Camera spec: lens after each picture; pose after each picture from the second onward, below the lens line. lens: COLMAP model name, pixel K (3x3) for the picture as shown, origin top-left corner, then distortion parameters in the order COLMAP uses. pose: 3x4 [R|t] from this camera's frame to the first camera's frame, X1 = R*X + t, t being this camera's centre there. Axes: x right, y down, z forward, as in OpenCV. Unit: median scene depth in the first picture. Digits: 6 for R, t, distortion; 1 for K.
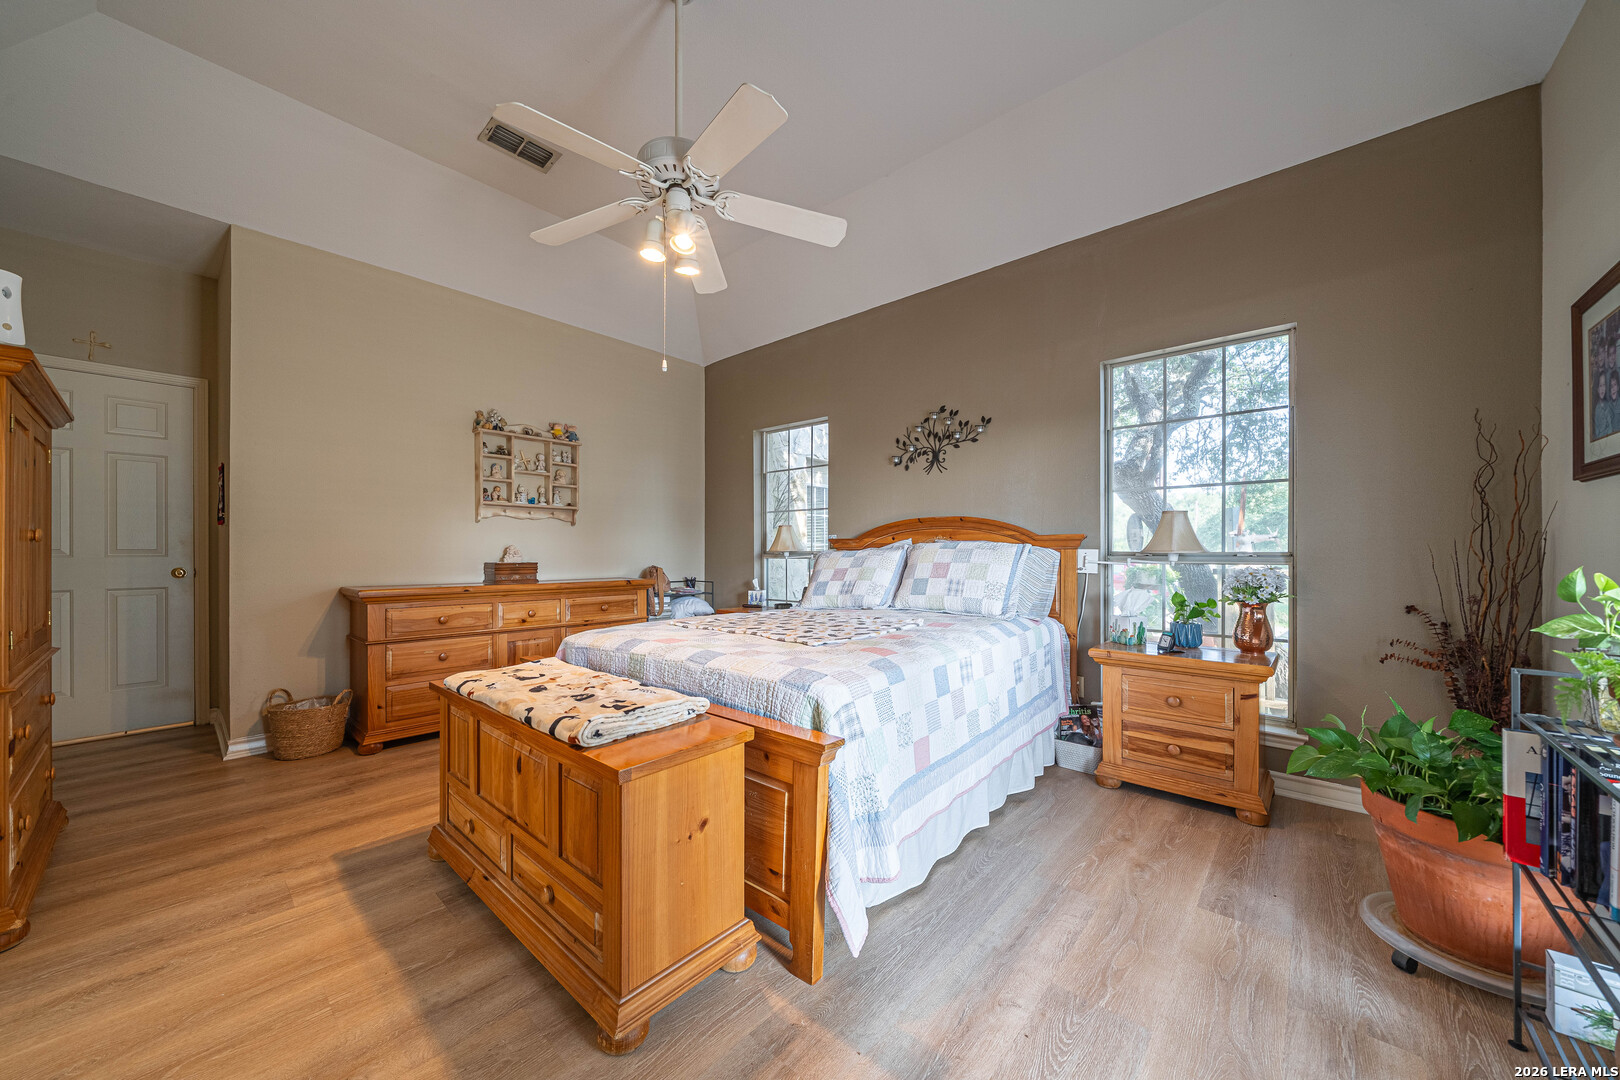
lens RADIAL K [[563.5, 0, 808.6], [0, 563.5, 553.4], [0, 0, 1]] dist [-0.005815, 0.000082]
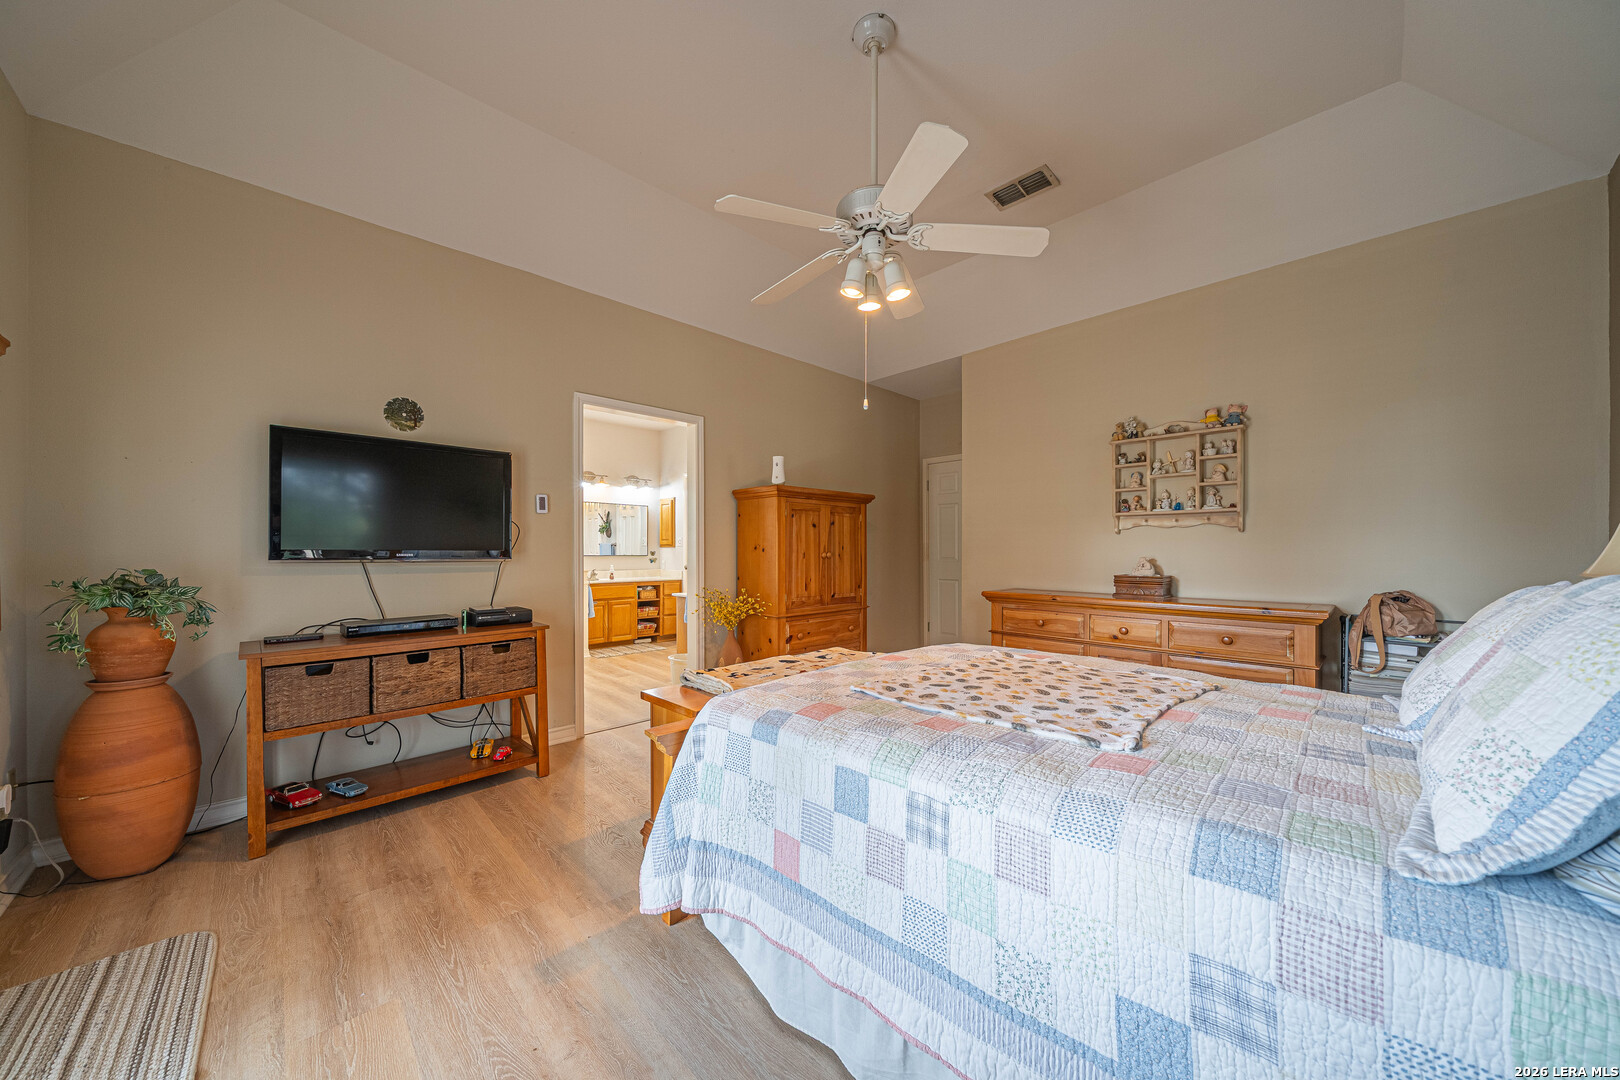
lens RADIAL K [[563.5, 0, 808.7], [0, 563.5, 547.6], [0, 0, 1]] dist [-0.005815, 0.000082]
pose [[-0.081637, -0.003608, -0.996656, 0.912265], [0.000339, 0.999993, -0.003648, -0.054109], [0.996662, -0.000636, -0.081635, 1.041152]]
